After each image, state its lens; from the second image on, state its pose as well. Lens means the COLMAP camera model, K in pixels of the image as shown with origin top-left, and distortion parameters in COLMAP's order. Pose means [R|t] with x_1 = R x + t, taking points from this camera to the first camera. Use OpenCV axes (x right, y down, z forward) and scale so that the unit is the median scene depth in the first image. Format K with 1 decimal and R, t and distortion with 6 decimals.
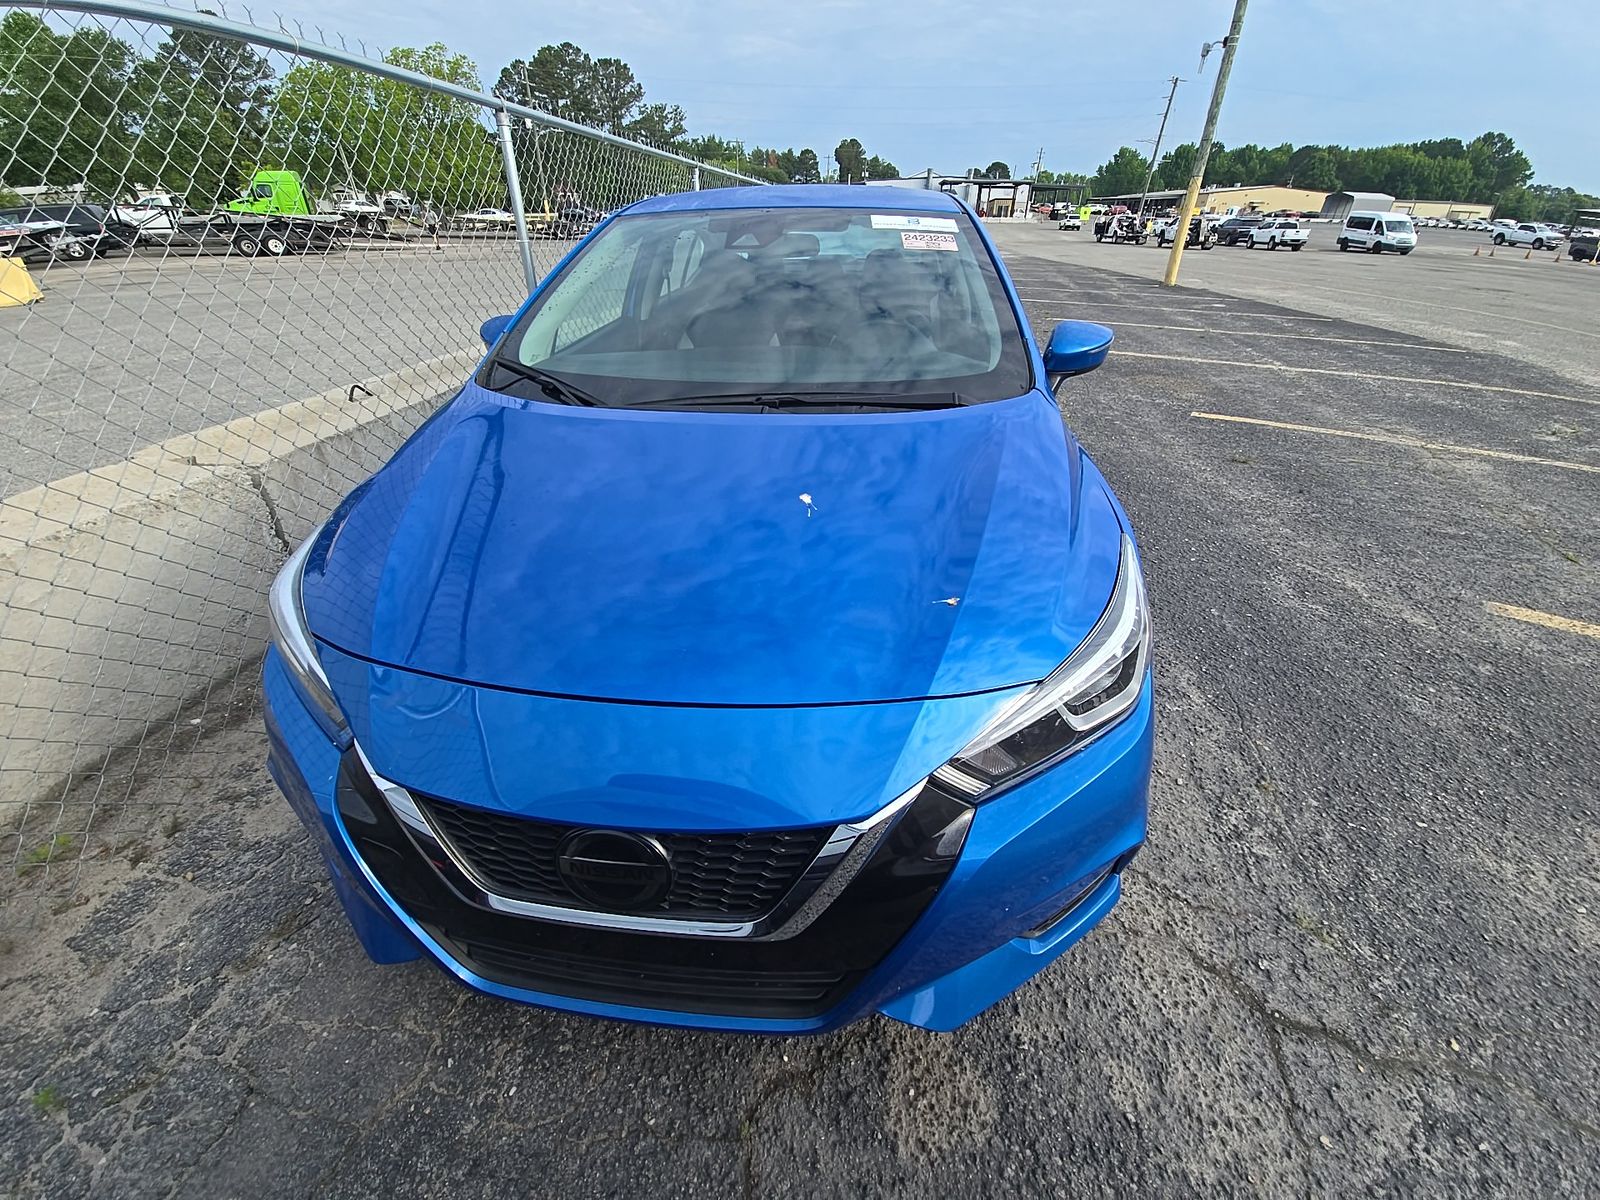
lens RADIAL K [[647.3, 0, 802.4], [0, 647.3, 606.2], [0, 0, 1]] dist [0.001113, -0.001033]
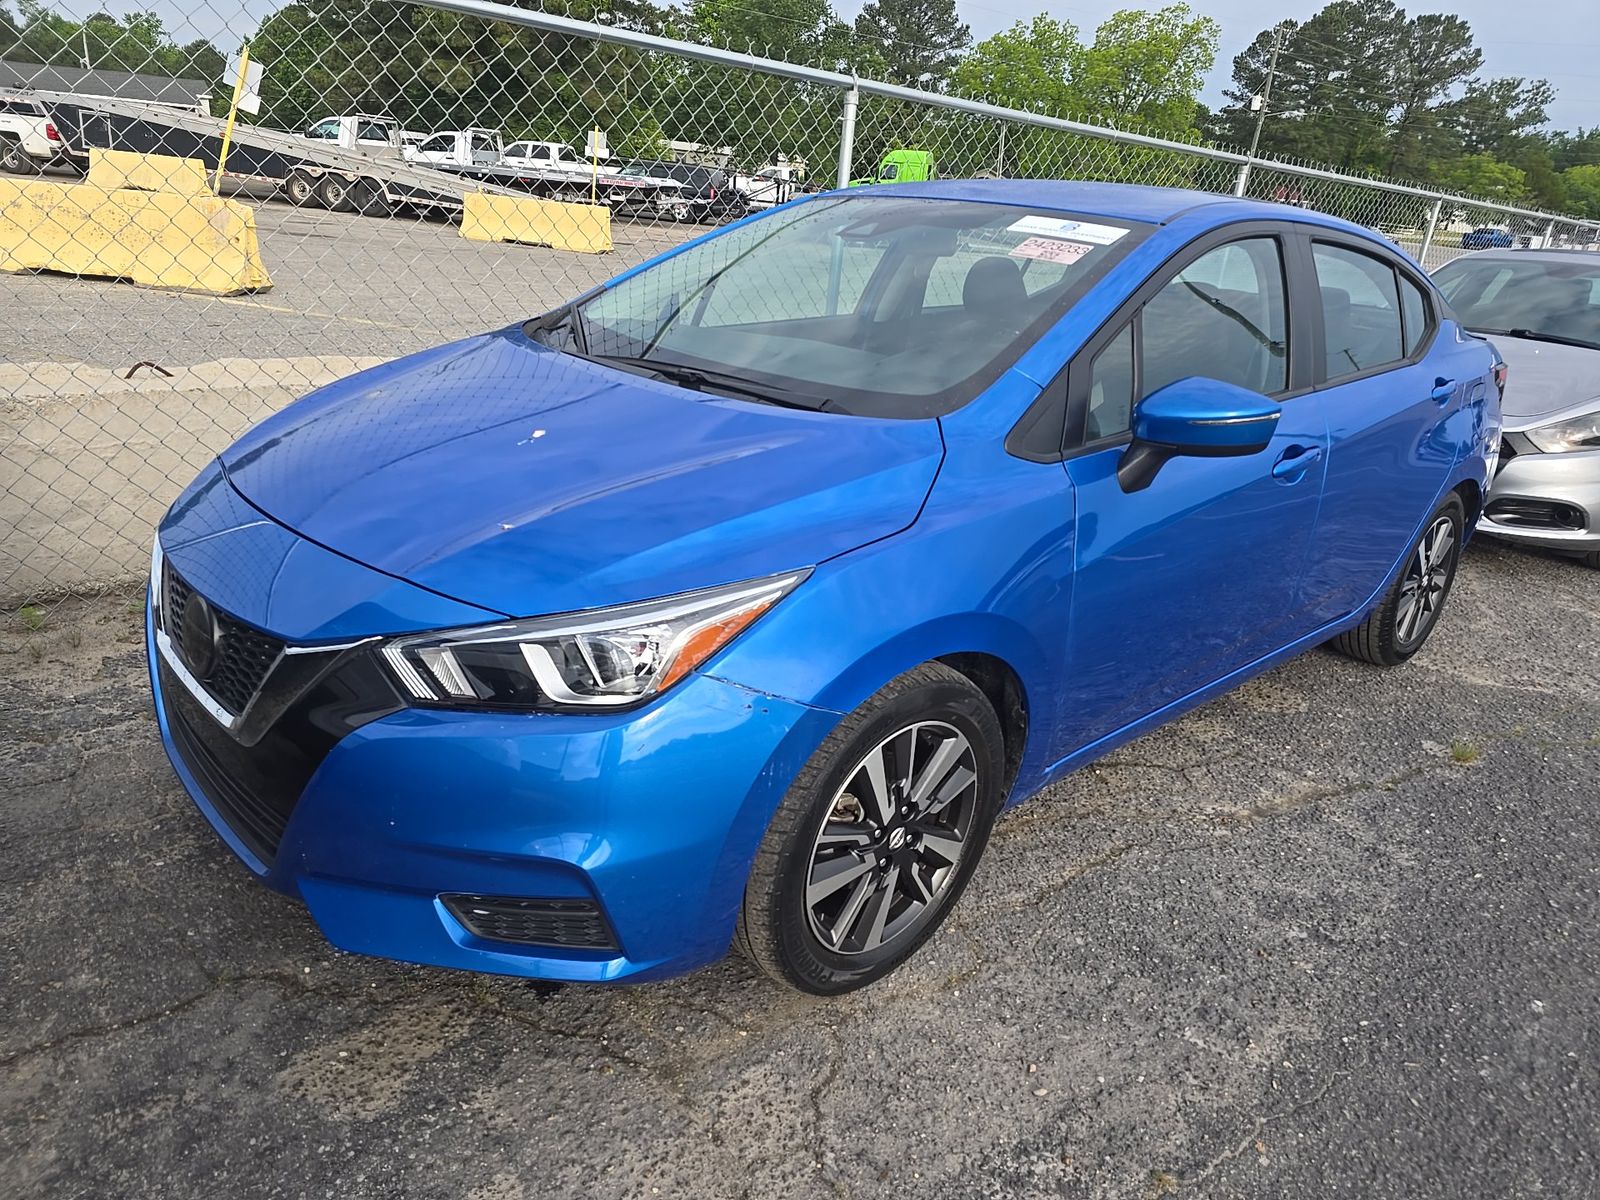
lens RADIAL K [[1081.3, 0, 809.9], [0, 1081.3, 593.4], [0, 0, 1]] dist [0.004470, -0.002152]
pose [[0.764114, 0.284752, -0.578832, 0.842225], [-0.401369, 0.912325, -0.081034, 0.016101], [0.505008, 0.294244, 0.811411, -0.053230]]
